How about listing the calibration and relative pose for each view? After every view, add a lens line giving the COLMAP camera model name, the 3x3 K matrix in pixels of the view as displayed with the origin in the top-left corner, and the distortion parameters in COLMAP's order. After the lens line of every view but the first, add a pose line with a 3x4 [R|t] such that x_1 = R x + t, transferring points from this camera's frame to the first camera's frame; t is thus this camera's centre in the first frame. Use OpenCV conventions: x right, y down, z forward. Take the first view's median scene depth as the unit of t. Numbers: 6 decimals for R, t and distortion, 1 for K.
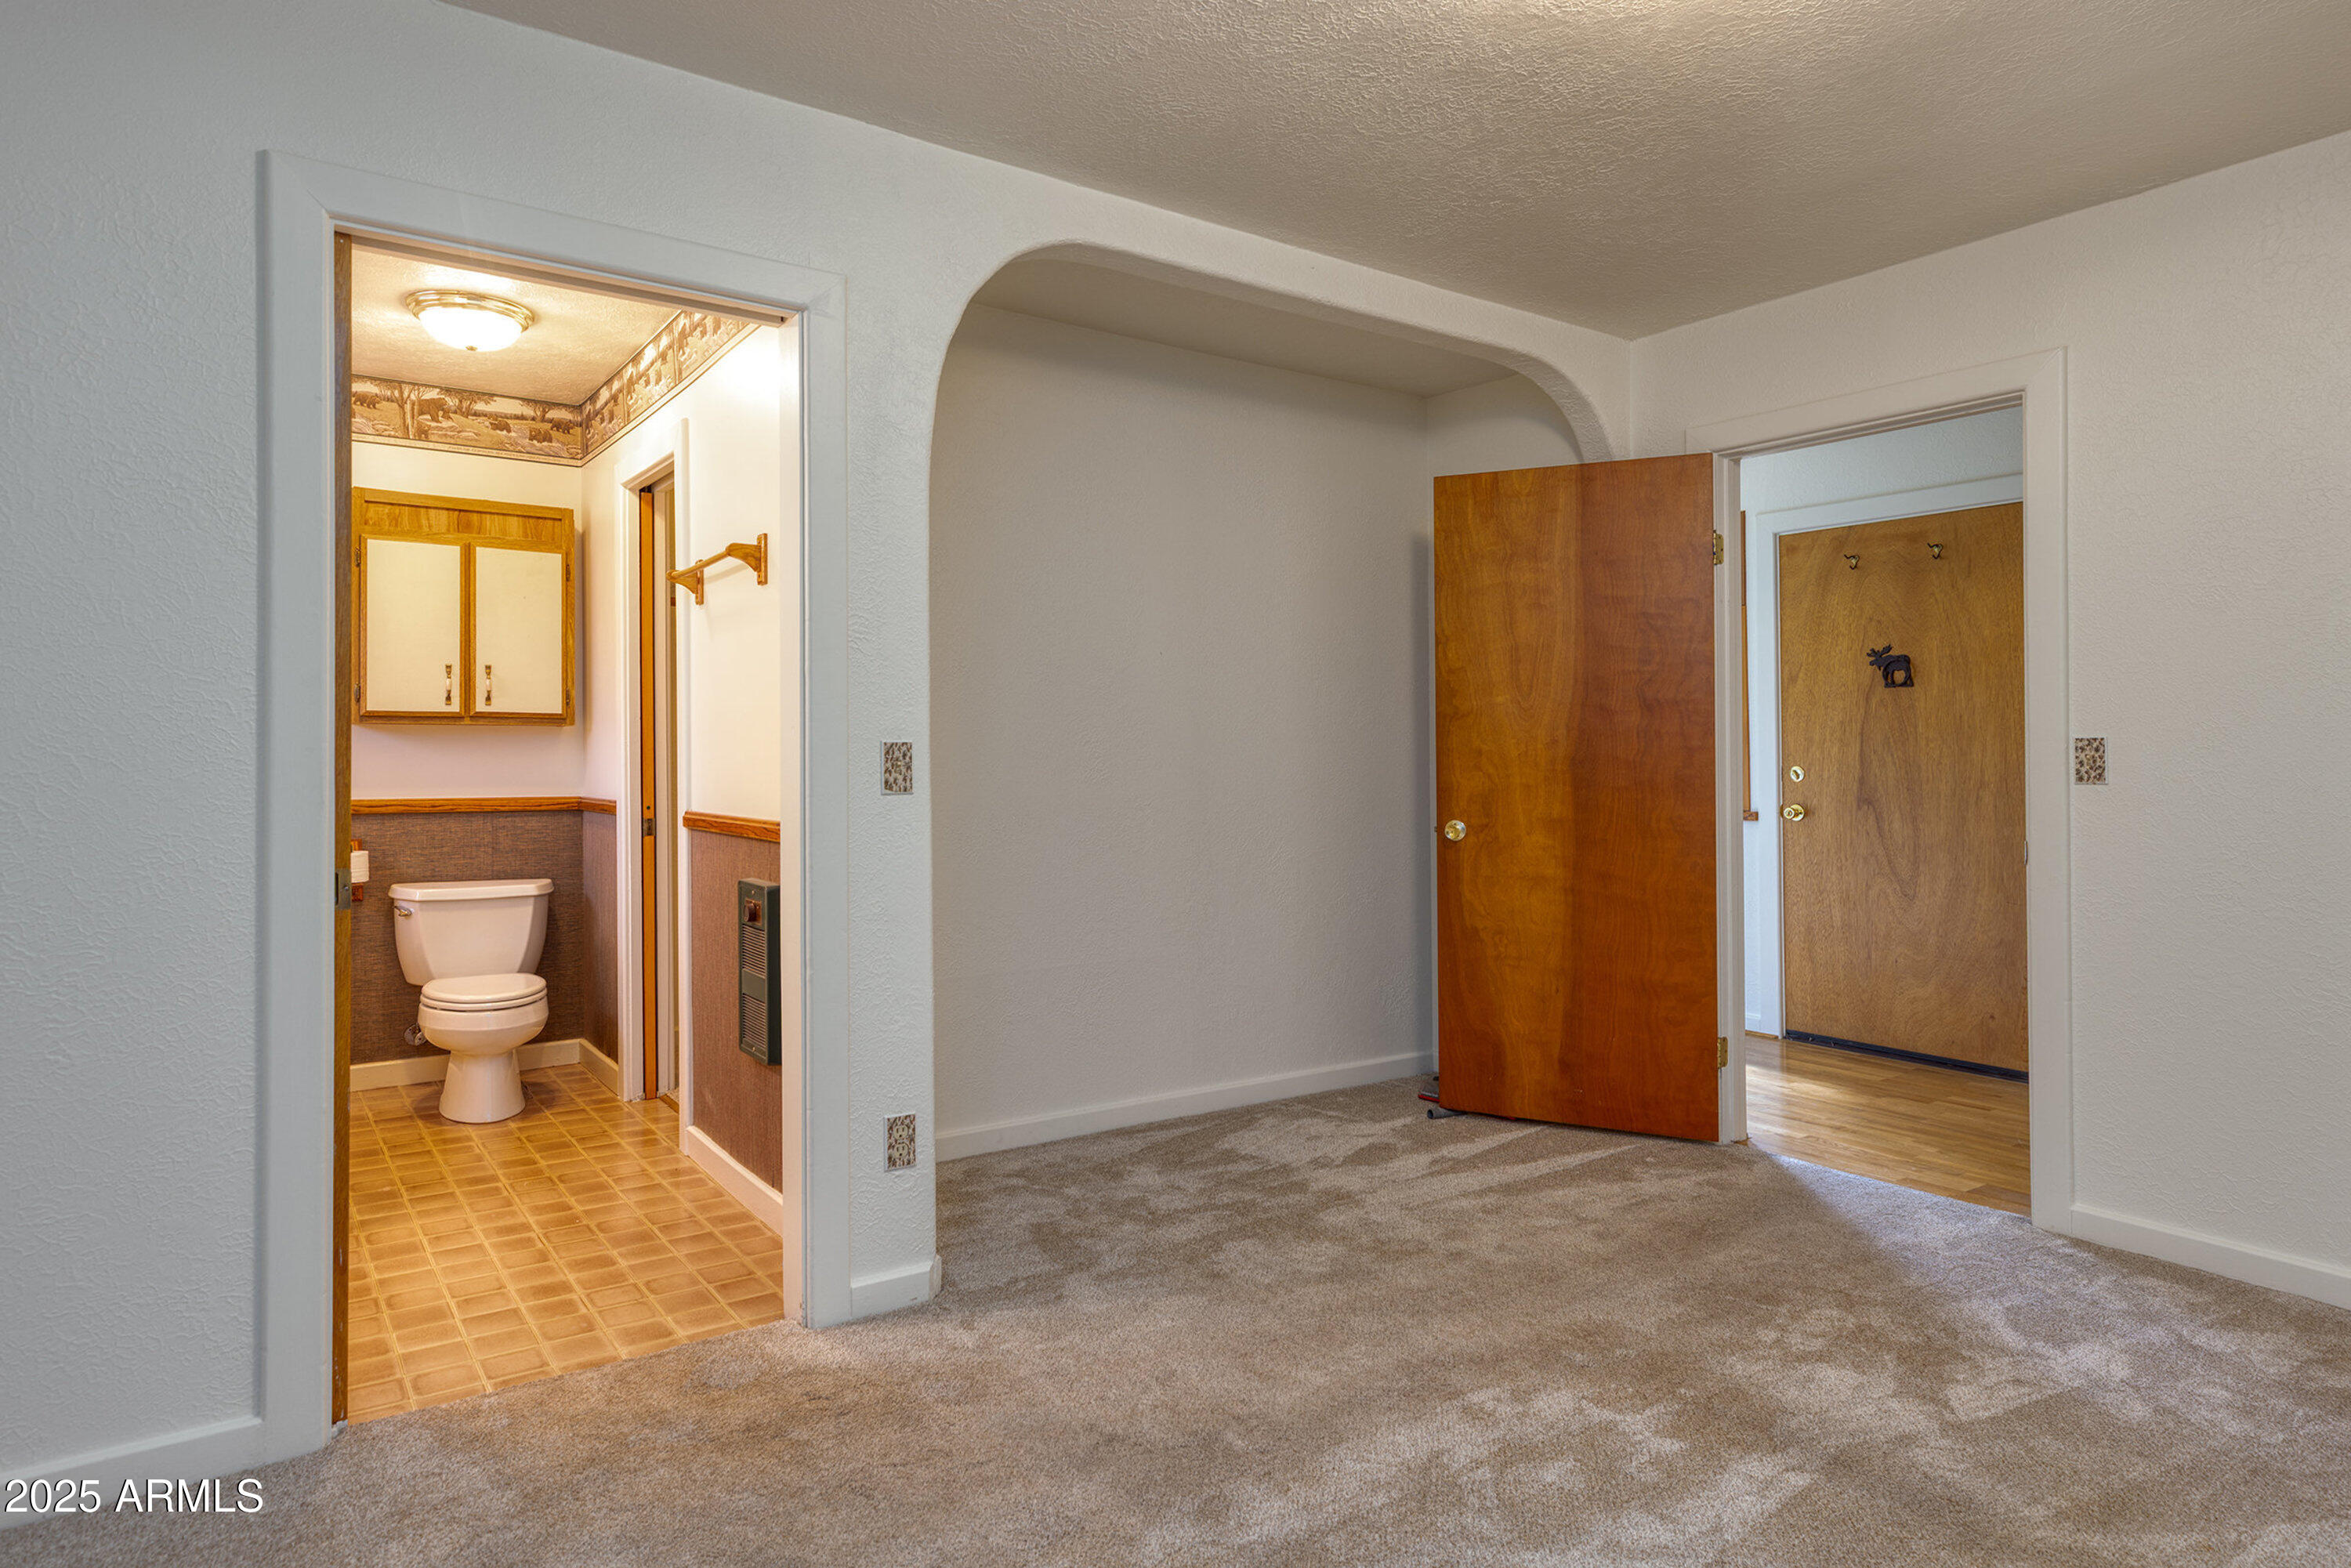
lens RADIAL K [[1174.7, 0, 1172.6], [0, 1174.7, 754.9], [0, 0, 1]] dist [0.018430, -0.000806]
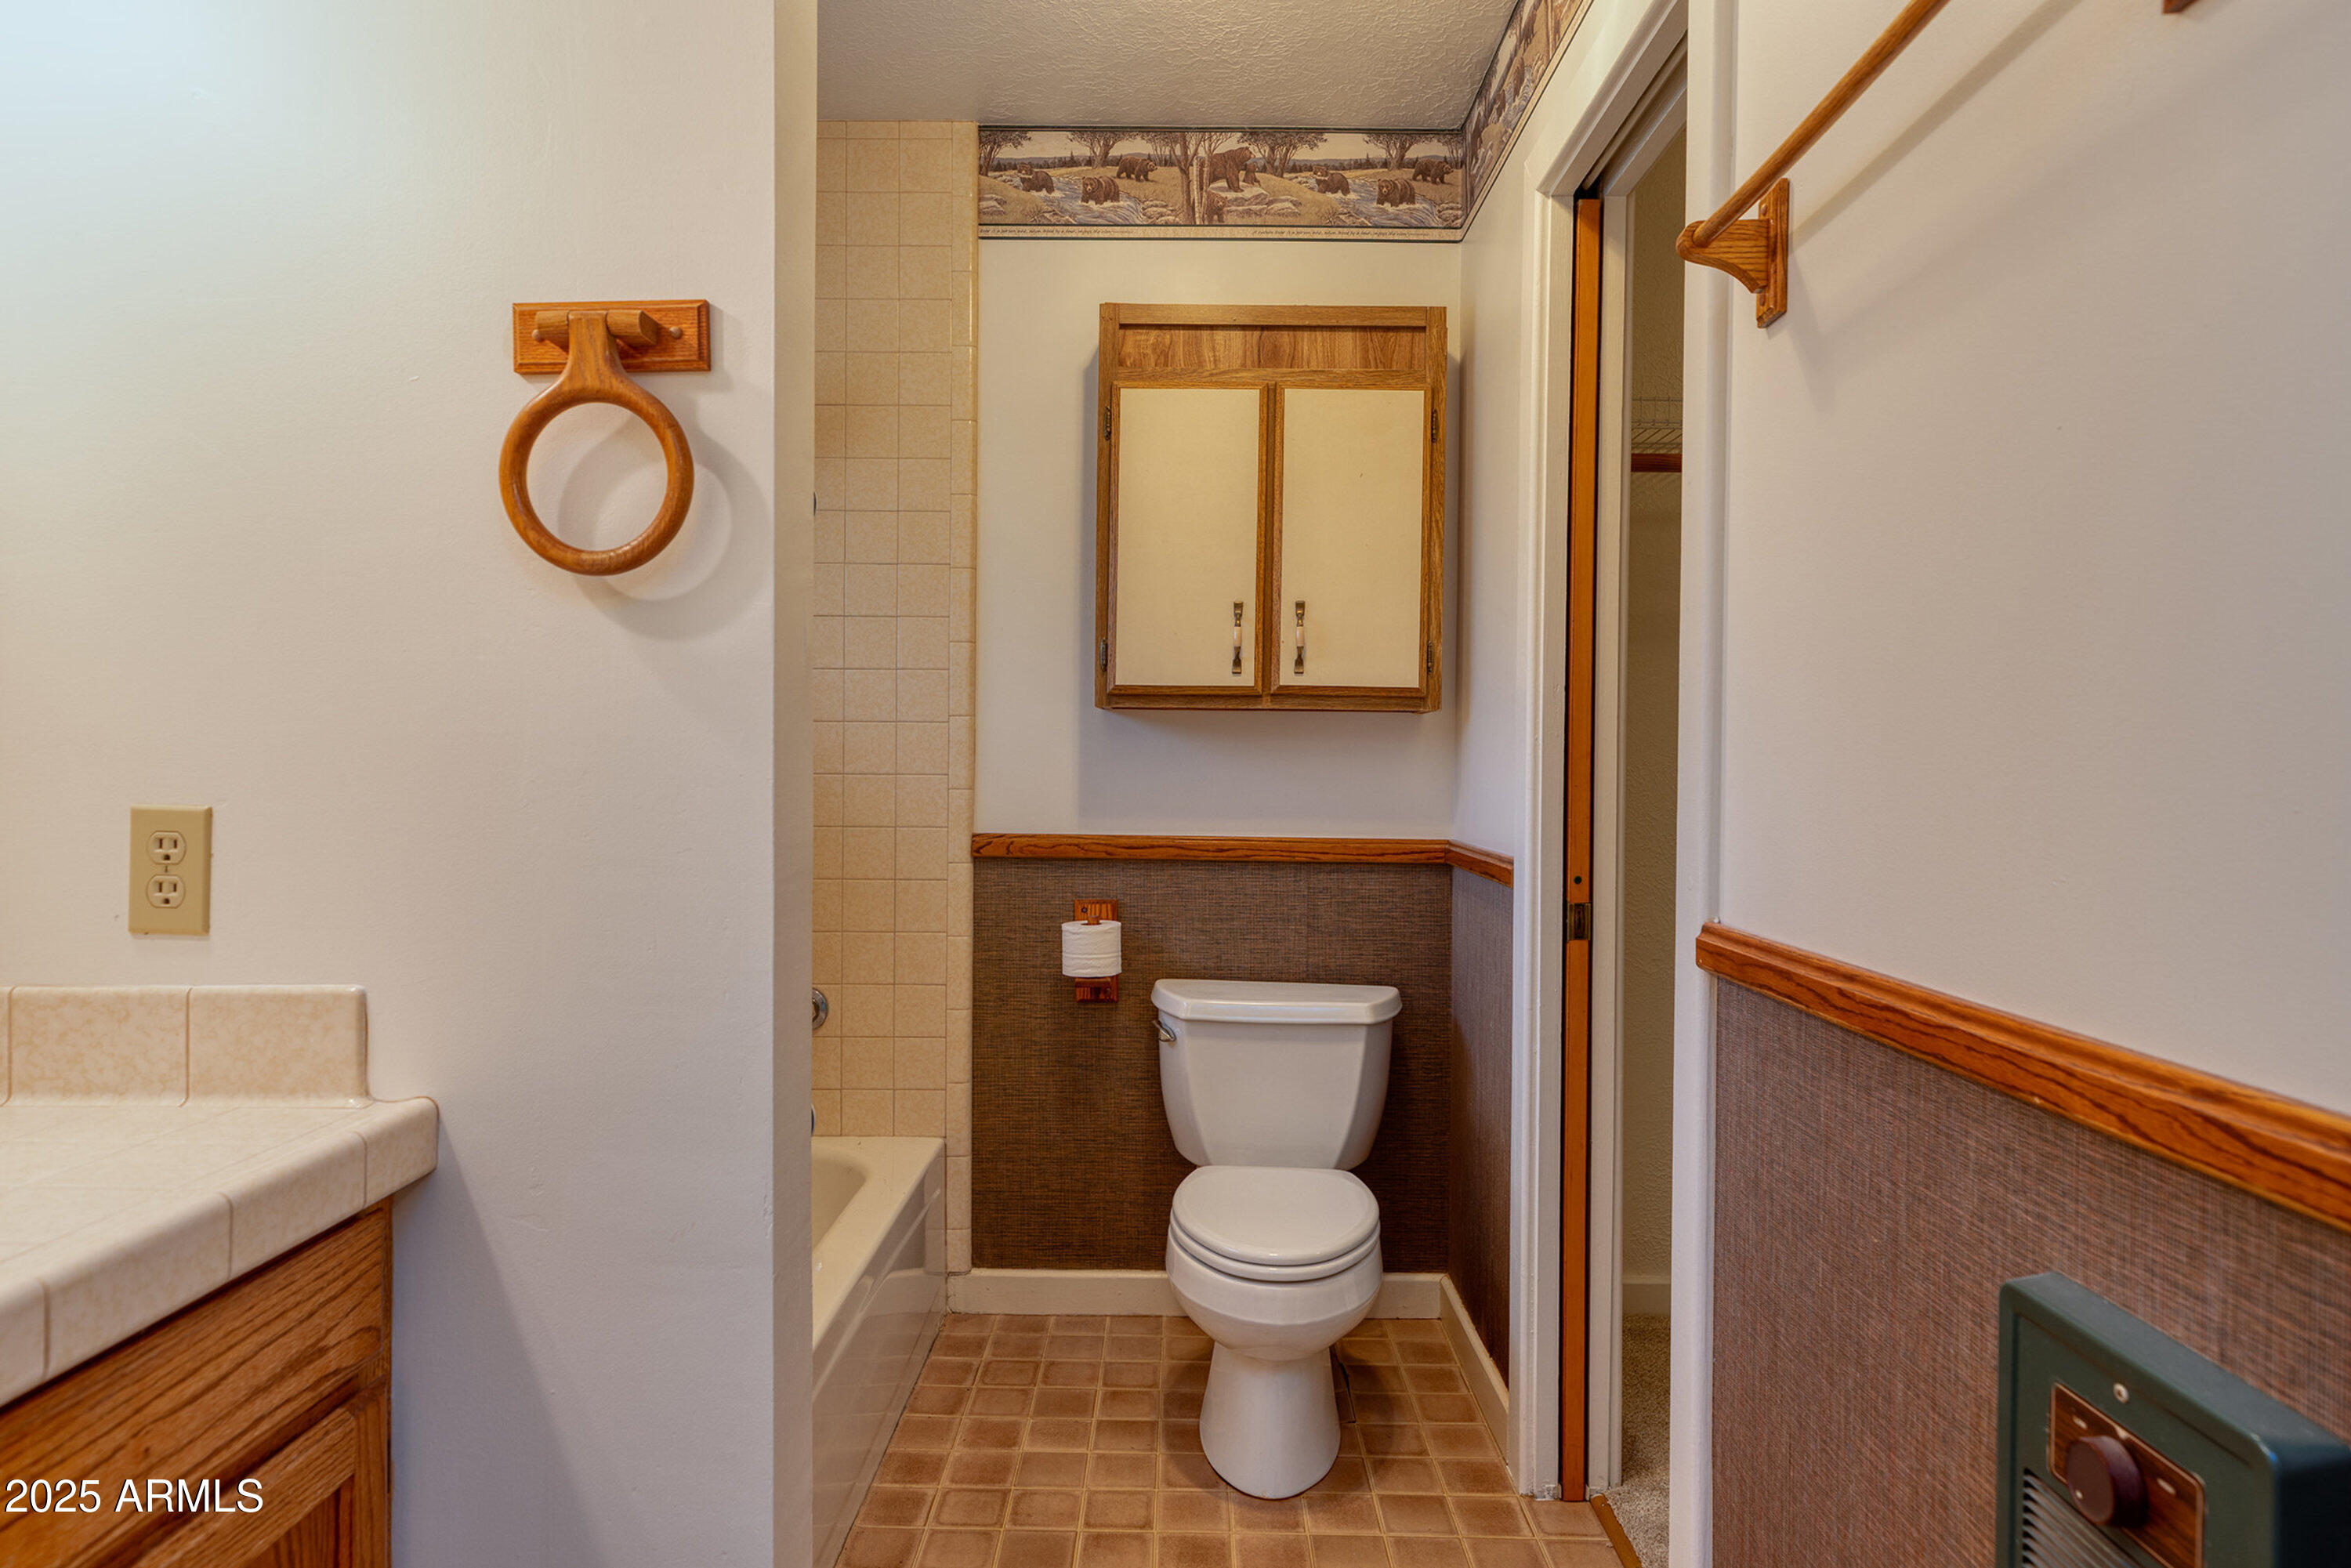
lens RADIAL K [[1145.1, 0, 1175.5], [0, 1145.1, 784.0], [0, 0, 1]] dist [0.001119, -0.000137]
pose [[0.758634, 0.021949, -0.651148, -0.270851], [-0.012704, 0.999741, 0.018899, 0.000209], [0.651394, -0.006065, 0.758716, 0.551923]]
